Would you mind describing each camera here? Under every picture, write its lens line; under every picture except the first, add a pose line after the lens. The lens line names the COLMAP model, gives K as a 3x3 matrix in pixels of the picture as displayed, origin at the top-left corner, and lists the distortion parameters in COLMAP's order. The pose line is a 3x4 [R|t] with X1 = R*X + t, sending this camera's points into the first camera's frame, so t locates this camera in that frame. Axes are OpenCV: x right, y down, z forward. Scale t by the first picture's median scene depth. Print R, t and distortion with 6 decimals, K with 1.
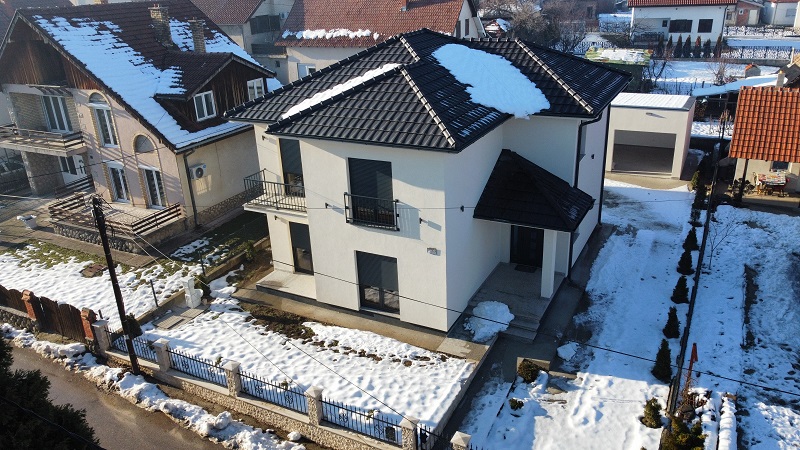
lens RADIAL K [[591.9, 0, 400.0], [0, 591.9, 225.0], [0, 0, 1]] dist [-0.003530, -0.000677]
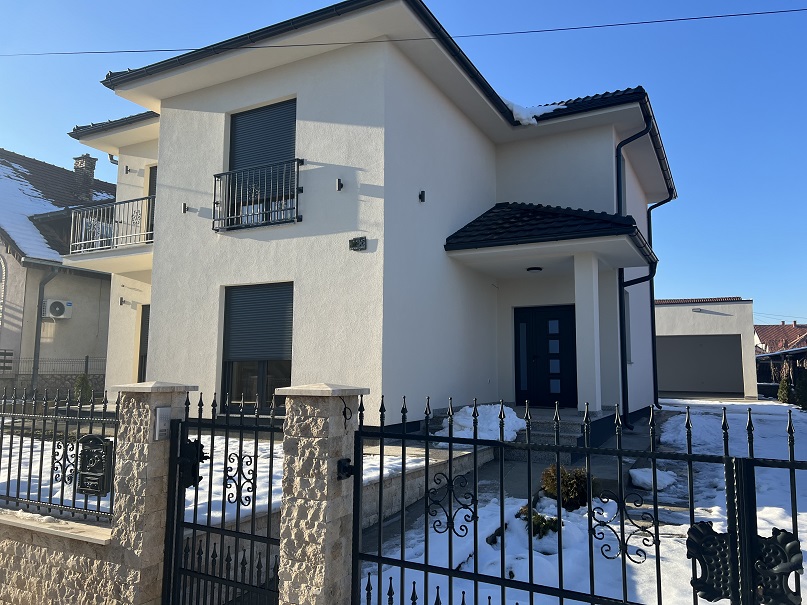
lens RADIAL K [[592.6, 0, 403.5], [0, 592.6, 302.5], [0, 0, 1]] dist [0.110600, -0.114354]
pose [[0.998521, 0.052913, -0.012470, 0.097553], [-0.052430, 0.876731, -0.478115, 0.315458], [-0.014366, 0.478061, 0.878209, 0.545924]]
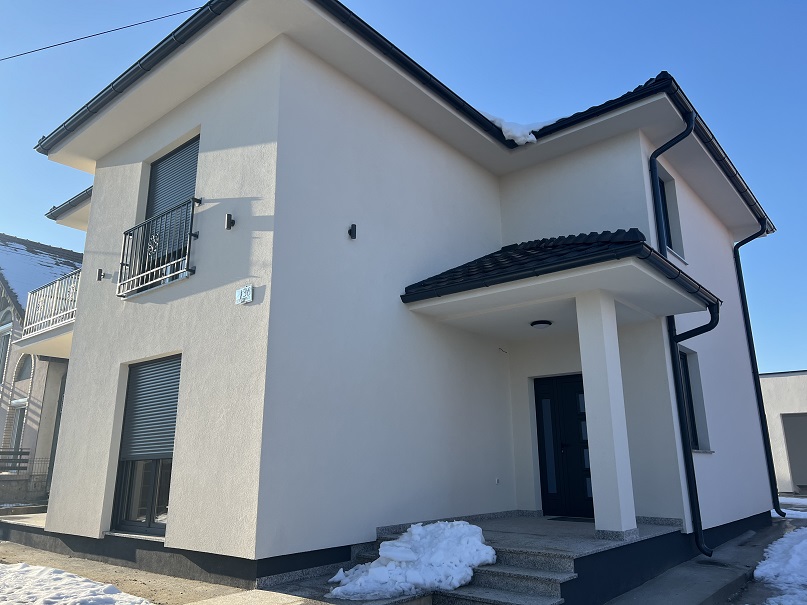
lens RADIAL K [[592.6, 0, 403.5], [0, 592.6, 302.5], [0, 0, 1]] dist [0.110600, -0.114354]
pose [[0.976994, -0.015840, -0.212679, 0.222642], [-0.113663, 0.805131, -0.582104, 0.245802], [0.180455, 0.592886, 0.784807, 0.687486]]
